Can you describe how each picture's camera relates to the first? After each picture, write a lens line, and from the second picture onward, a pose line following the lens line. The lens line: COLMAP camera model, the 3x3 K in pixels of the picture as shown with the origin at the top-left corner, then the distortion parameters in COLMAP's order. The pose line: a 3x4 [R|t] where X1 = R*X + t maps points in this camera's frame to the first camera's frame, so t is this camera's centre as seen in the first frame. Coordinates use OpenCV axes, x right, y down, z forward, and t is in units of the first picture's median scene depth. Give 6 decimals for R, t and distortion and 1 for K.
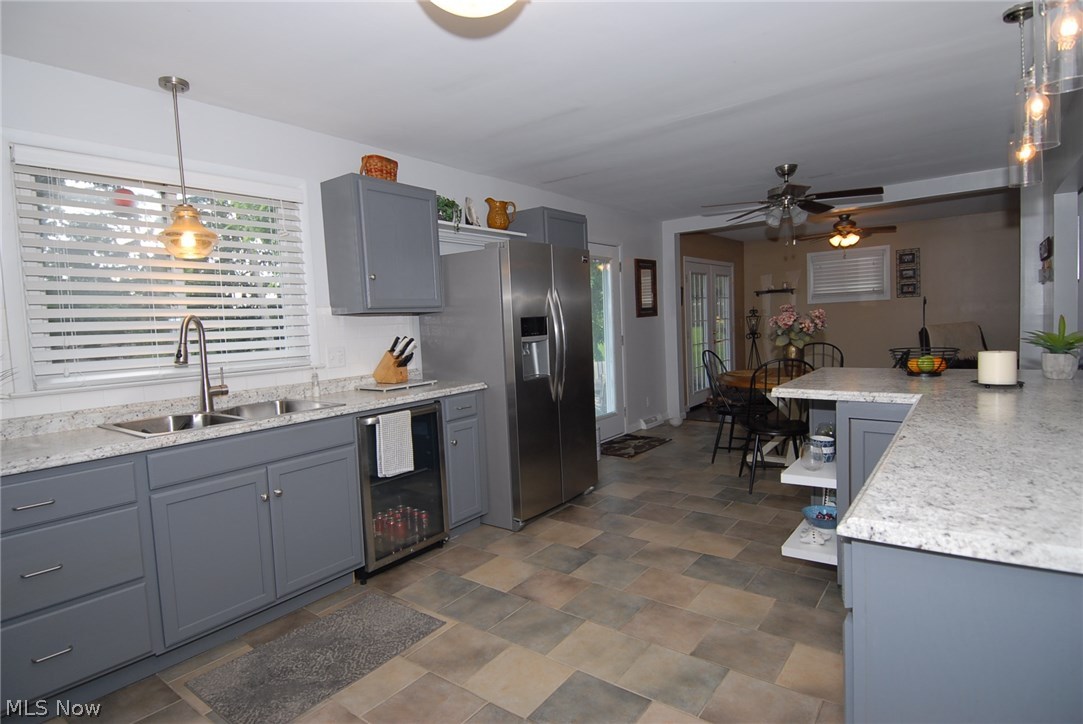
lens RADIAL K [[579.1, 0, 532.9], [0, 579.1, 364.5], [0, 0, 1]] dist [0.012510, -0.011350]
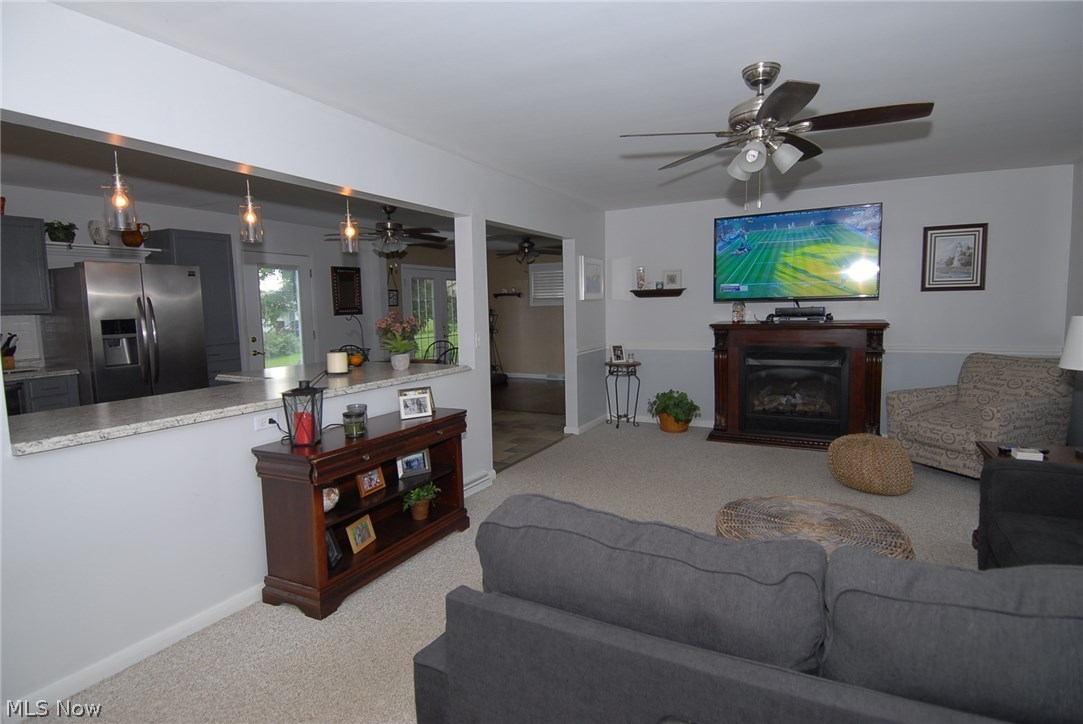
lens RADIAL K [[579.1, 0, 538.5], [0, 579.1, 362.4], [0, 0, 1]] dist [0.012510, -0.011350]
pose [[0.984601, 0.012356, 0.174381, 0.464829], [-0.015595, 0.999730, 0.017215, -0.014771], [-0.174121, -0.019669, 0.984528, -0.301889]]
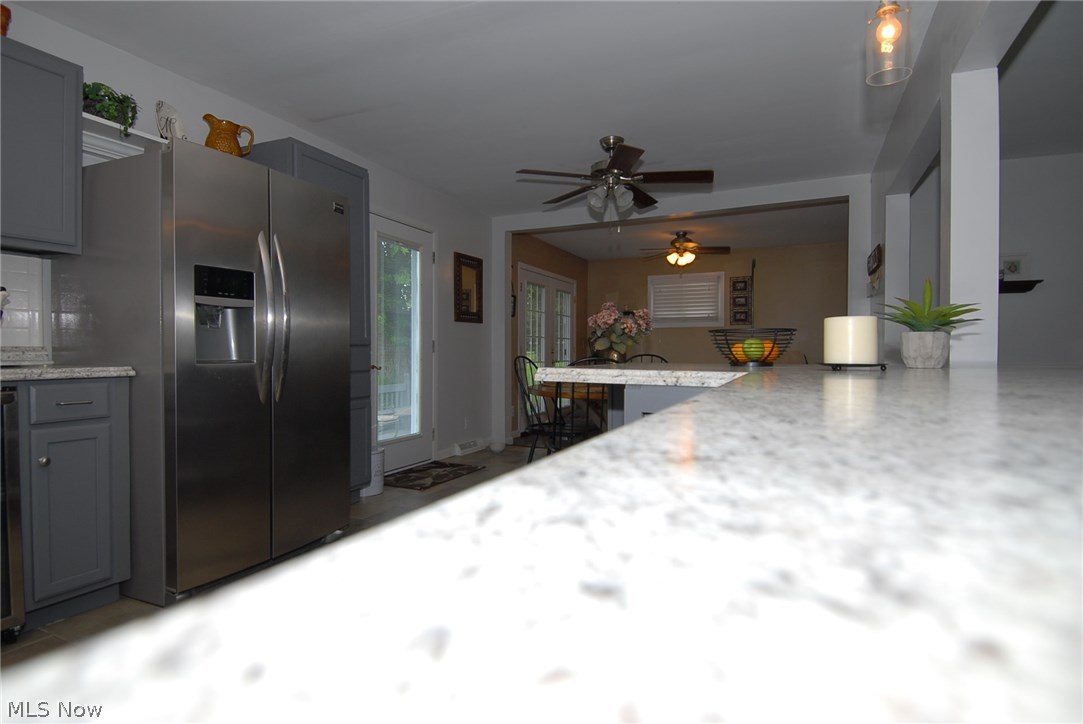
lens RADIAL K [[579.1, 0, 545.9], [0, 579.1, 357.7], [0, 0, 1]] dist [0.012510, -0.011350]
pose [[0.968846, 0.049491, 0.242670, 0.129078], [-0.032470, 0.996756, -0.073649, 0.035161], [-0.245528, 0.063475, 0.967309, 0.189094]]
